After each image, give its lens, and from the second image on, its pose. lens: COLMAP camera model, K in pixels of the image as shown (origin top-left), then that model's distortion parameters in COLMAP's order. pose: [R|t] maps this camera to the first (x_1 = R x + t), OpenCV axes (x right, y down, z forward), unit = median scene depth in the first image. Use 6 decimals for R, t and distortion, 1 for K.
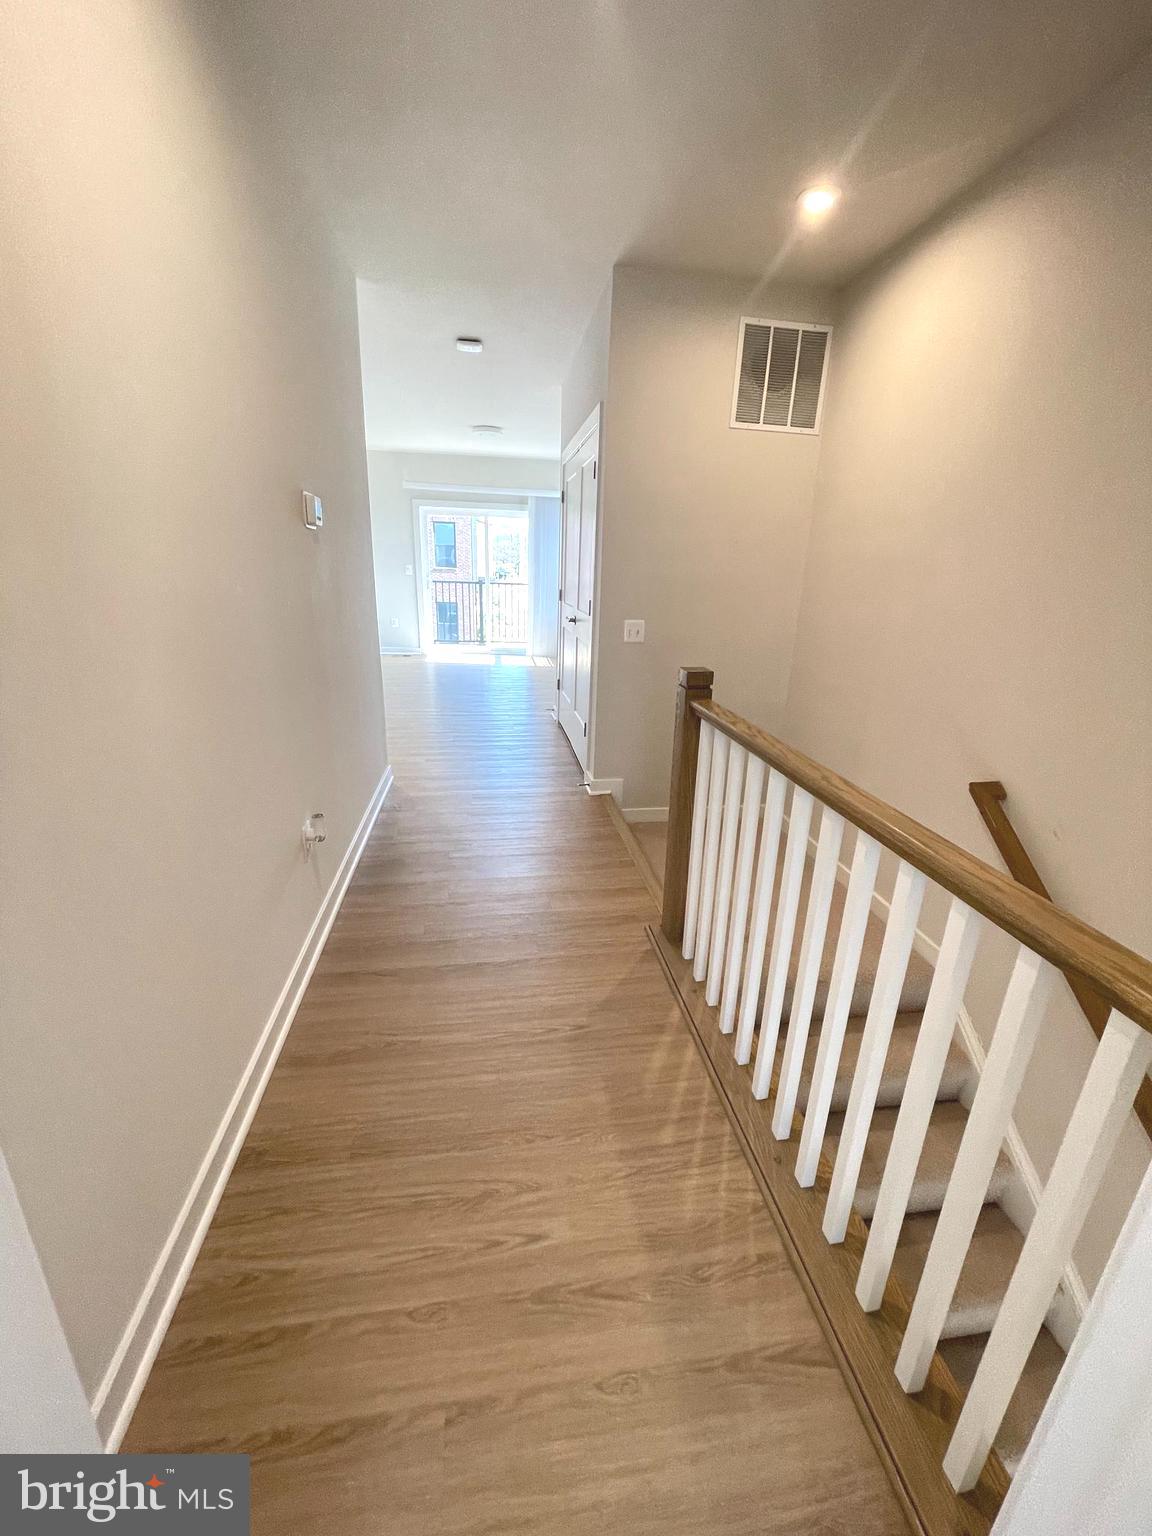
lens RADIAL K [[617.2, 0, 574.5], [0, 617.2, 765.0], [0, 0, 1]] dist [-0.003057, -0.000427]
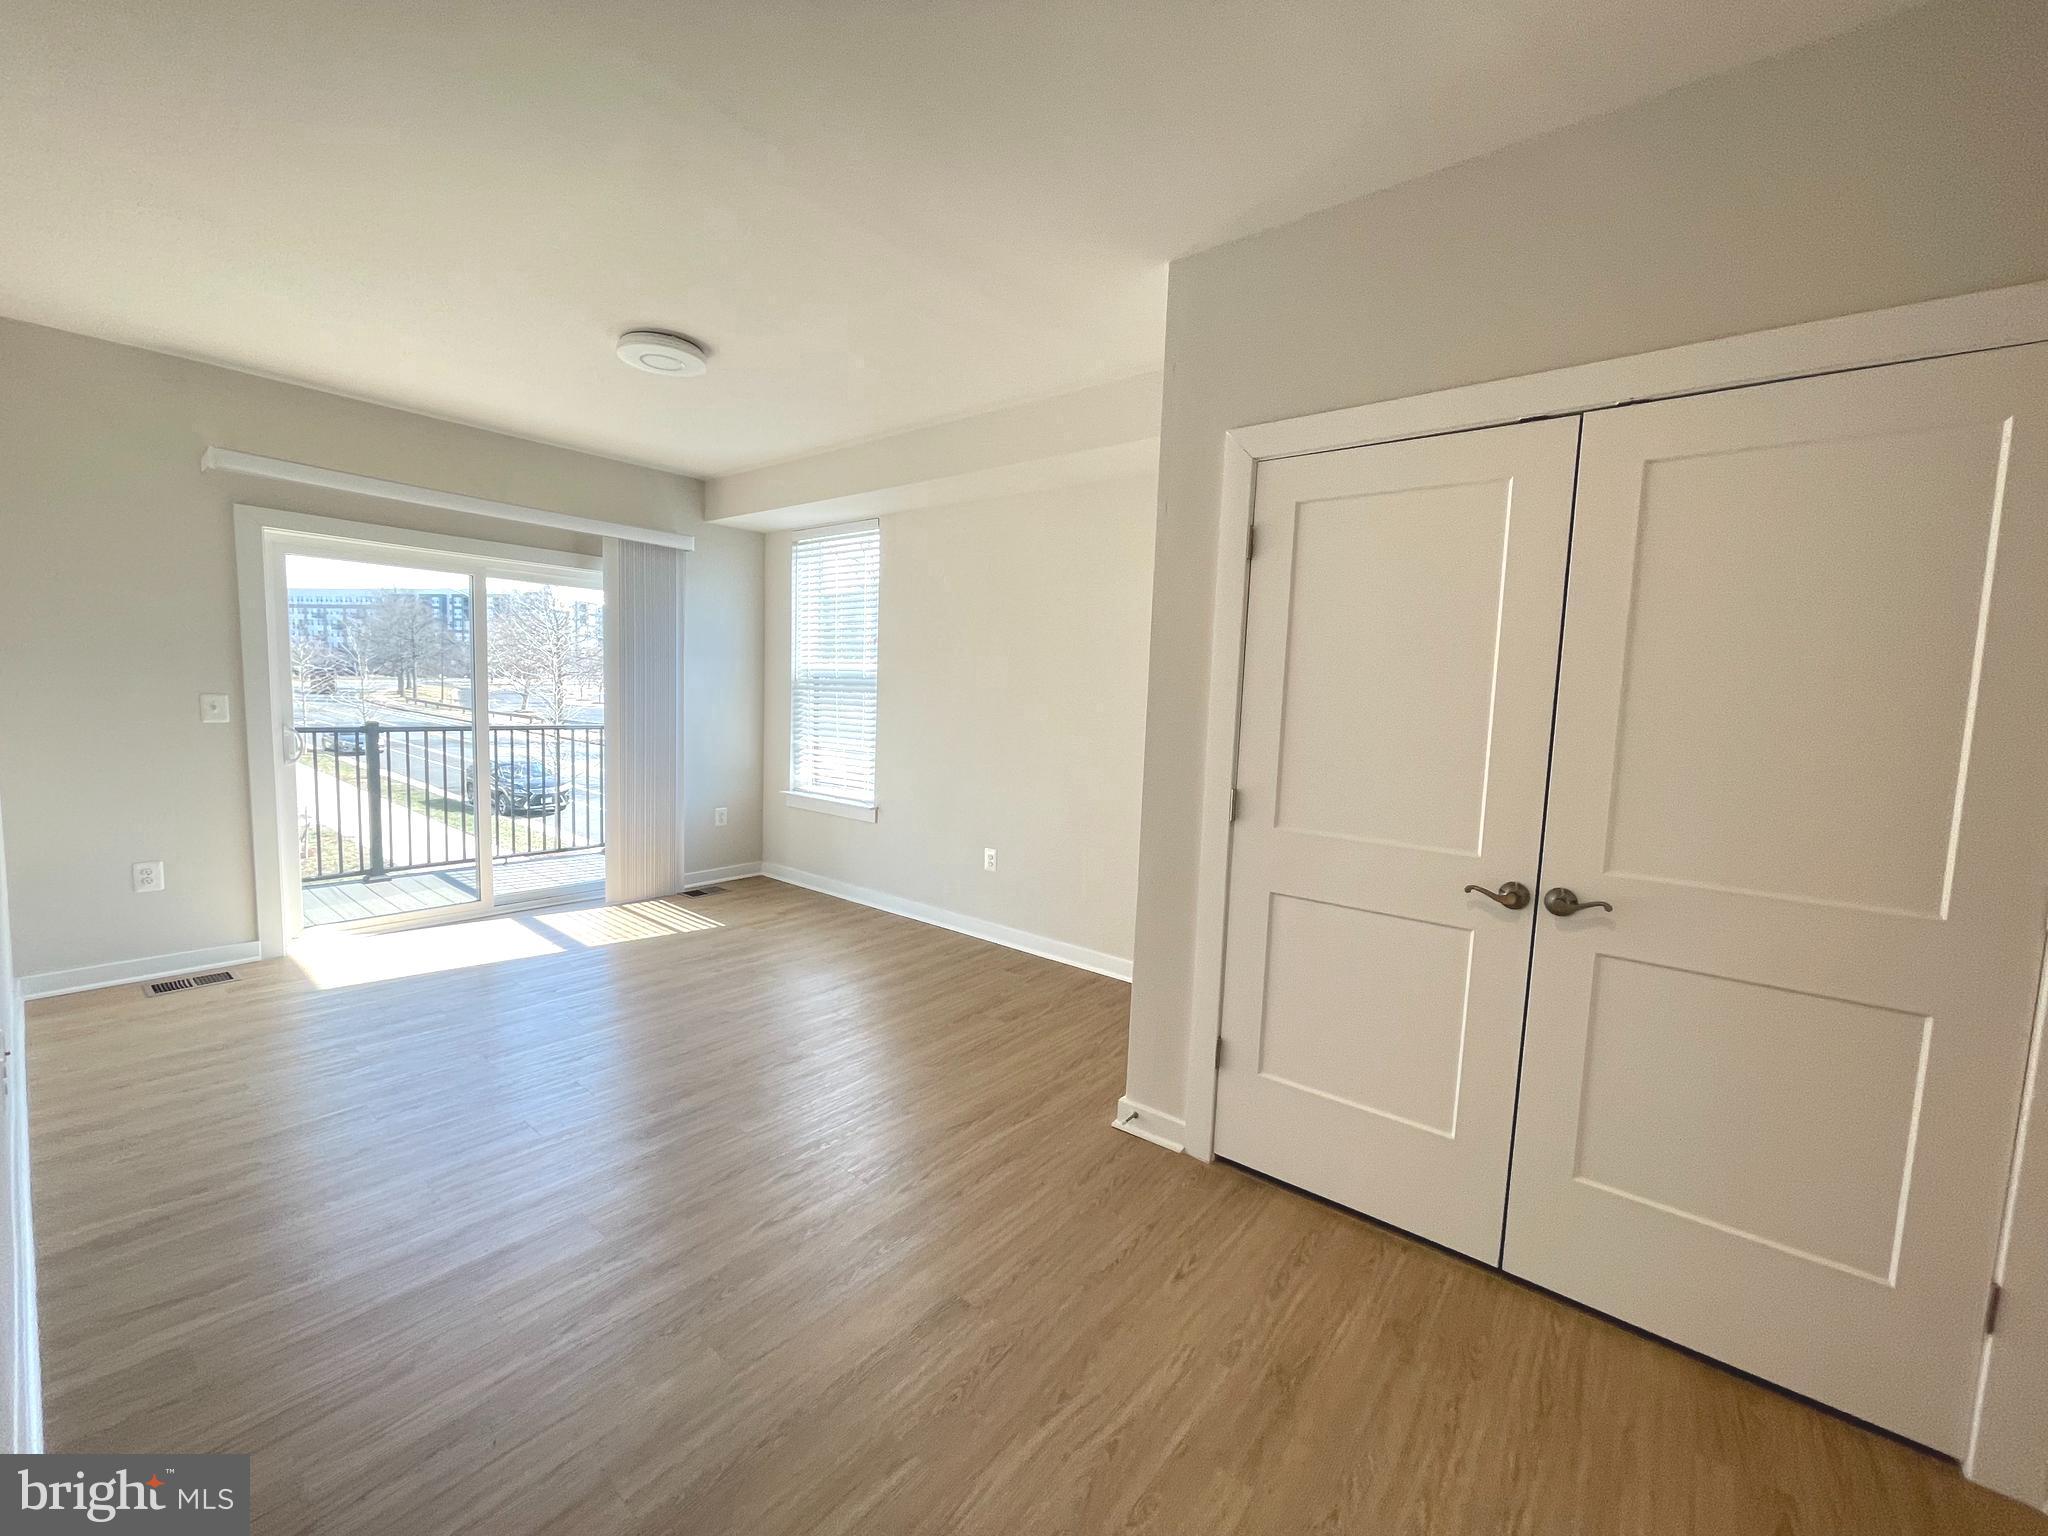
lens RADIAL K [[822.9, 0, 1019.3], [0, 822.9, 757.9], [0, 0, 1]] dist [-0.003057, -0.000427]
pose [[0.740487, -0.056136, 0.669722, -0.994184], [0.195156, 0.971528, -0.134344, -0.623682], [-0.643111, 0.230181, 0.730359, 1.740284]]
